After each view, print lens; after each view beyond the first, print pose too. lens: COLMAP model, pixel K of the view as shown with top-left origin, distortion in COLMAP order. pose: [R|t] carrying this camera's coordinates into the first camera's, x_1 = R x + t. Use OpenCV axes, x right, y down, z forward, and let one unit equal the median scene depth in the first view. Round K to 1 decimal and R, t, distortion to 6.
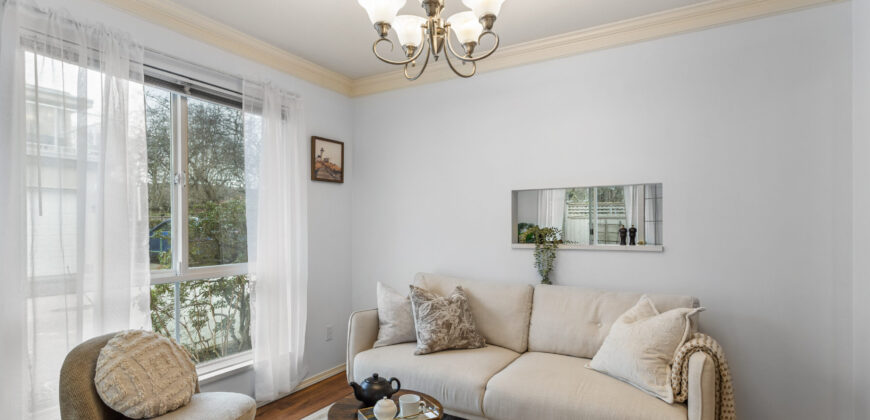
lens RADIAL K [[425.5, 0, 433.9], [0, 425.5, 228.3], [0, 0, 1]] dist [0.000077, 0.000132]
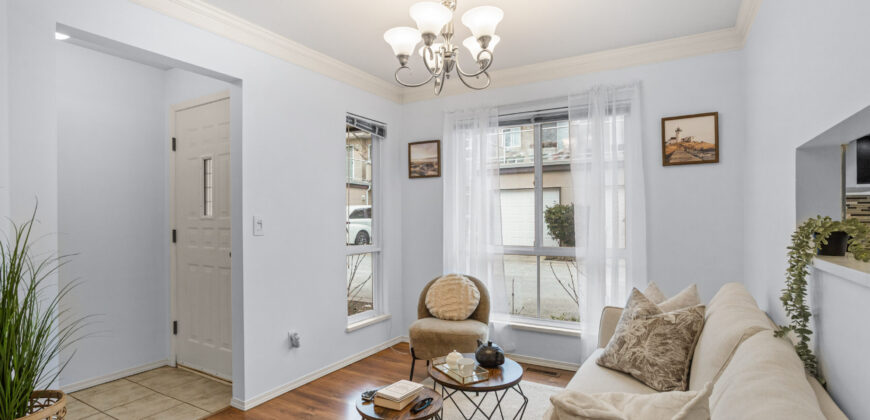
lens RADIAL K [[438.8, 0, 435.0], [0, 438.8, 210.0], [0, 0, 1]] dist [-0.001159, 0.019178]
pose [[0.021597, -0.006387, -0.999746, 0.647717], [-0.005146, 0.999966, -0.006499, -0.009395], [0.999754, 0.005285, 0.021563, 0.481637]]
